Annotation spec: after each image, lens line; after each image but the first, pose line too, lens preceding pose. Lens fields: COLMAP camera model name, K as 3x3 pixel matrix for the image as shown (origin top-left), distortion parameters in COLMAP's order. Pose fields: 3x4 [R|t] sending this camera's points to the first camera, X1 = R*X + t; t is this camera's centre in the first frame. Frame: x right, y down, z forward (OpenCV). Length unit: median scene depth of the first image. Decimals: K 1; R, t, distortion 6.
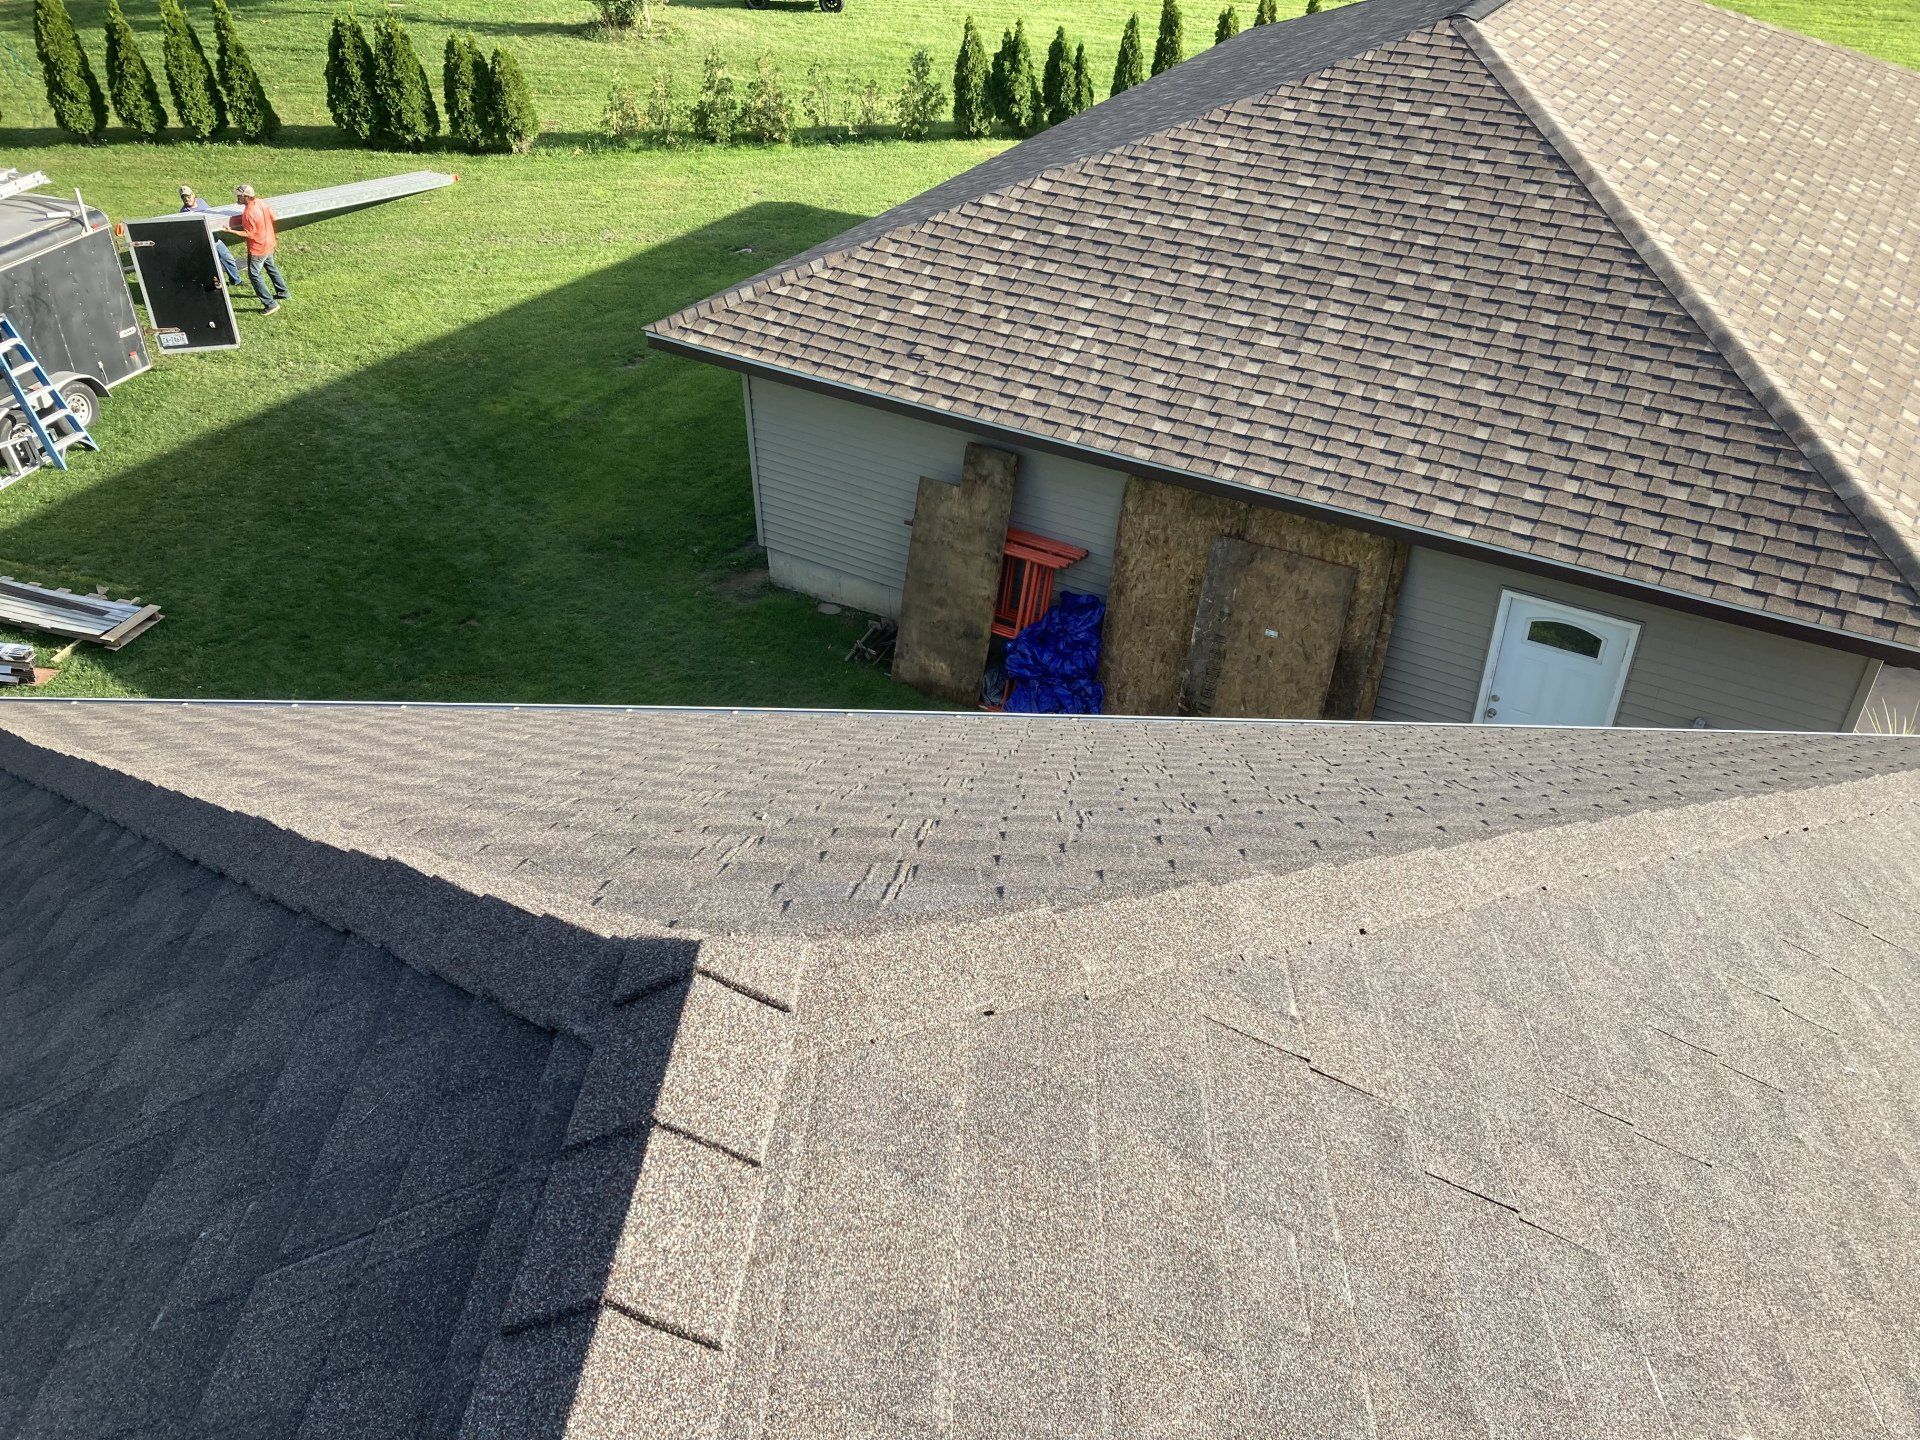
lens RADIAL K [[1648.7, 0, 950.2], [0, 1648.7, 745.1], [0, 0, 1]] dist [0.011482, 0.066326]
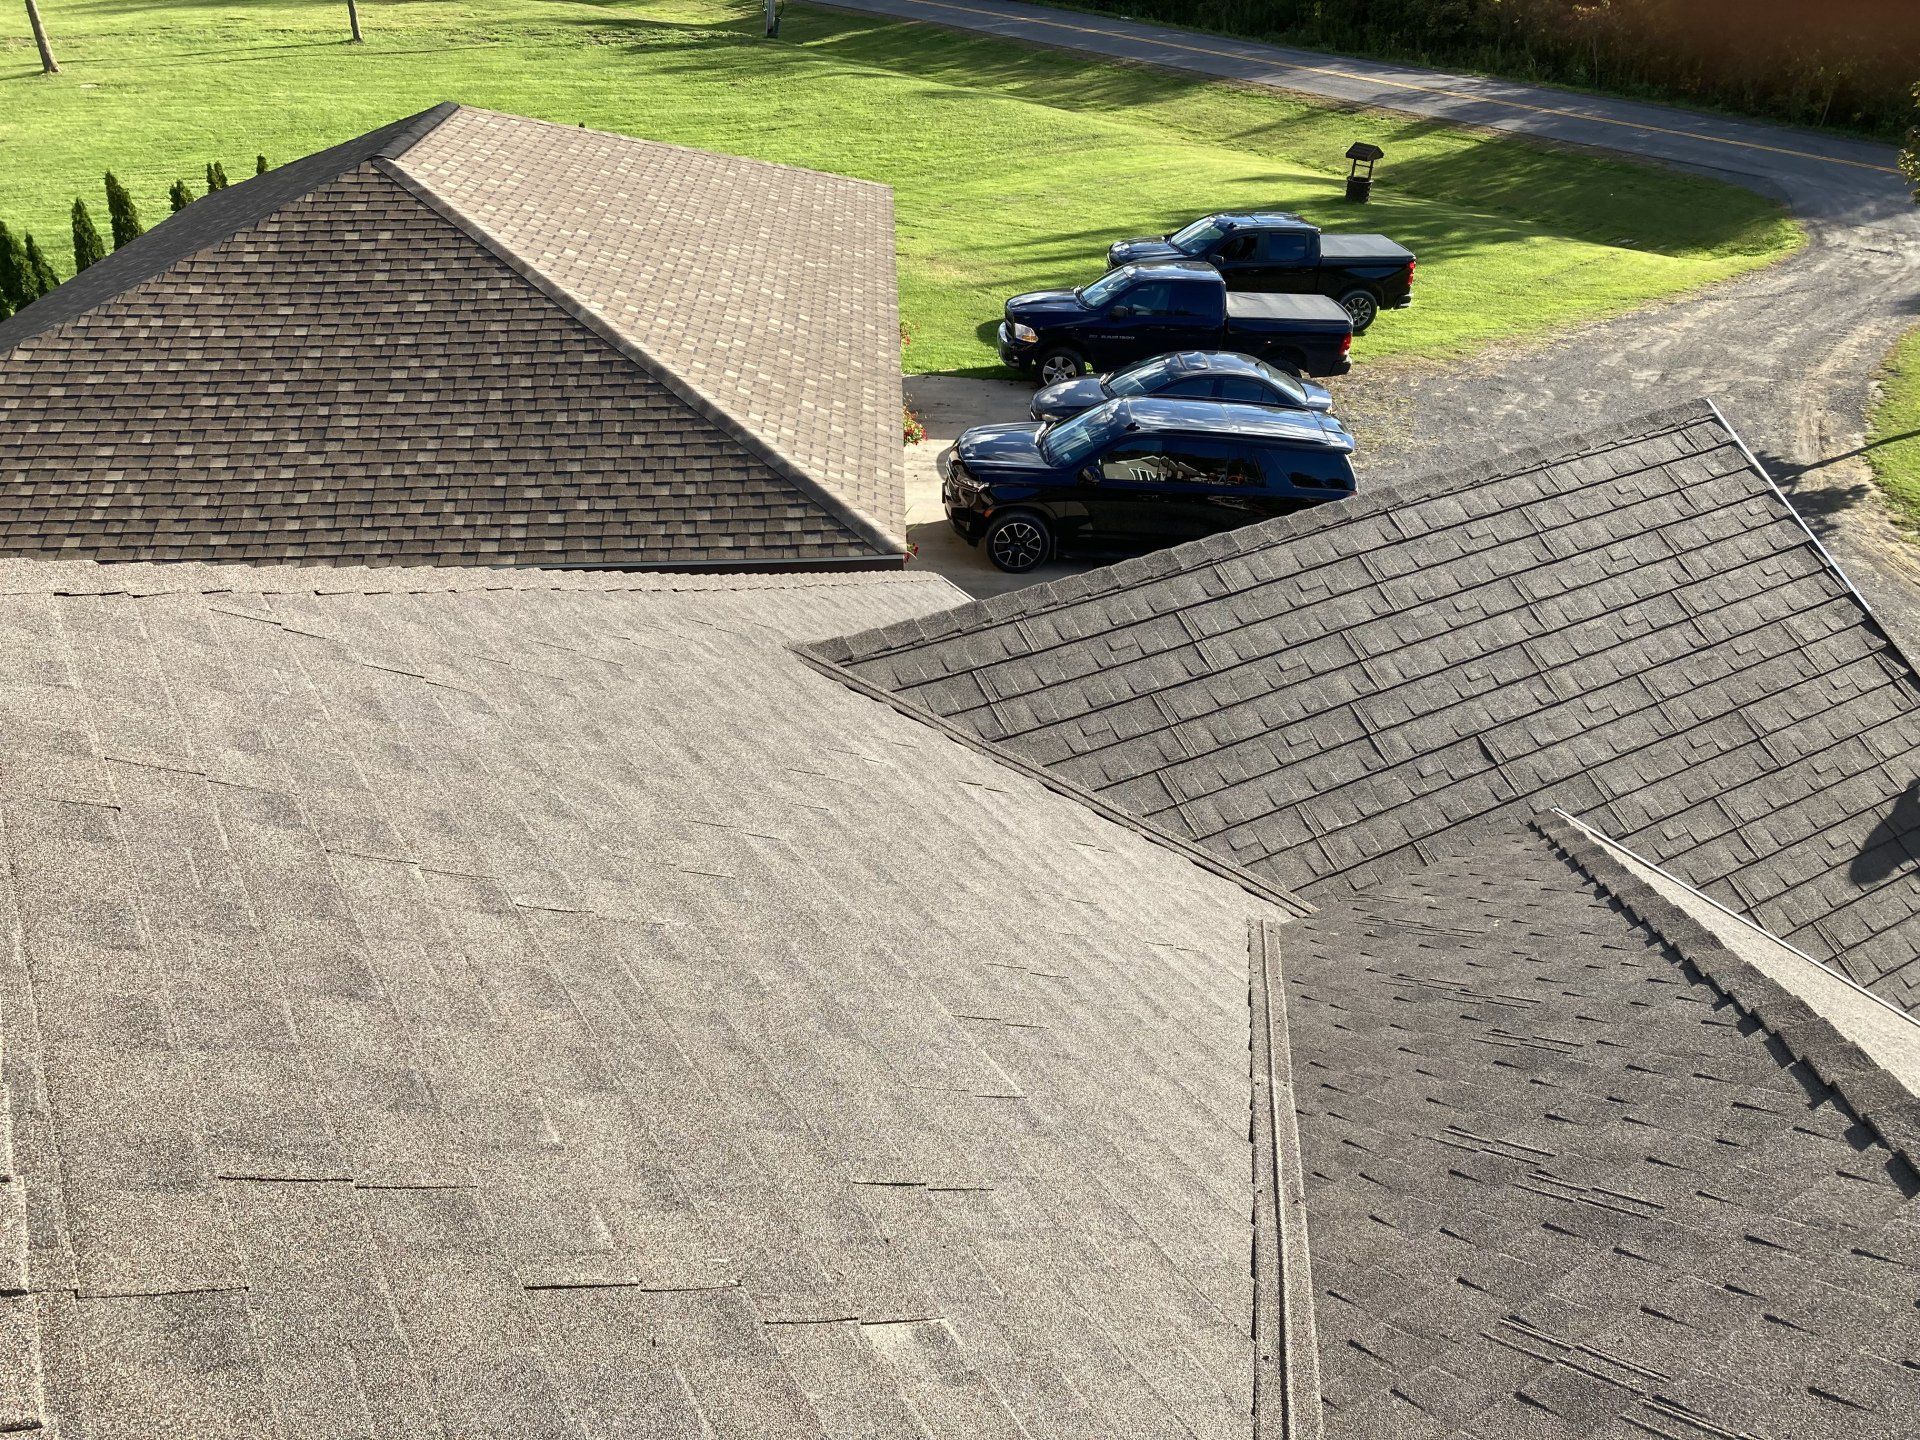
lens RADIAL K [[1648.7, 0, 950.2], [0, 1648.7, 745.1], [0, 0, 1]] dist [0.011482, 0.066326]
pose [[0.840586, -0.286354, 0.459800, -0.006518], [0.322656, 0.946516, -0.000395, 0.088889], [-0.435095, 0.148689, 0.888022, -0.155481]]
